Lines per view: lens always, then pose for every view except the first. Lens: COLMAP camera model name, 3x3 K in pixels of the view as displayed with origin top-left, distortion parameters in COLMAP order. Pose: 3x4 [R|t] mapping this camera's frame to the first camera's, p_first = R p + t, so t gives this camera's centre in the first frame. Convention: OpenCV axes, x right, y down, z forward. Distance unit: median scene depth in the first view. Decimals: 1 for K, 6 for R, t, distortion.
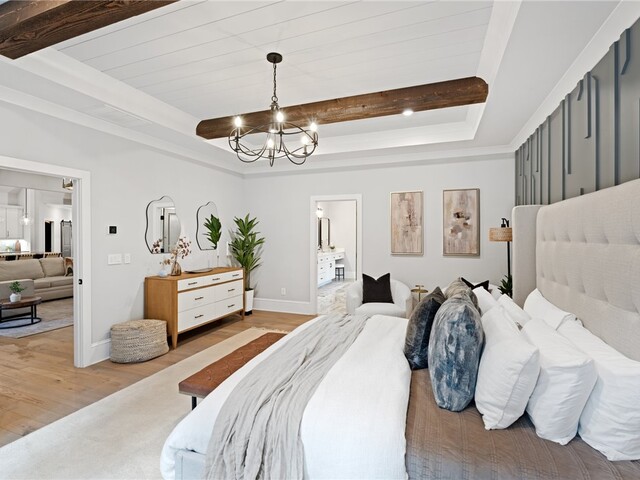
lens RADIAL K [[315.4, 0, 324.0], [0, 315.4, 236.7], [0, 0, 1]] dist [-0.003016, -0.000853]
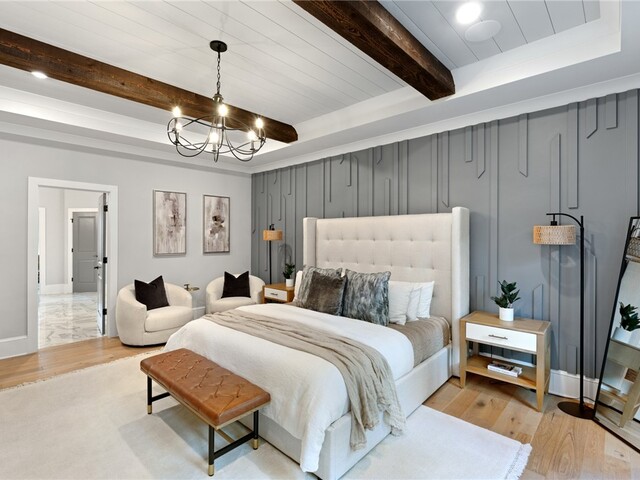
lens RADIAL K [[315.4, 0, 325.0], [0, 315.4, 238.7], [0, 0, 1]] dist [-0.003016, -0.000853]
pose [[0.388699, -0.006519, 0.921342, -0.478033], [-0.000459, 0.999973, 0.007269, -0.002662], [-0.921365, -0.003248, 0.388686, 0.183102]]
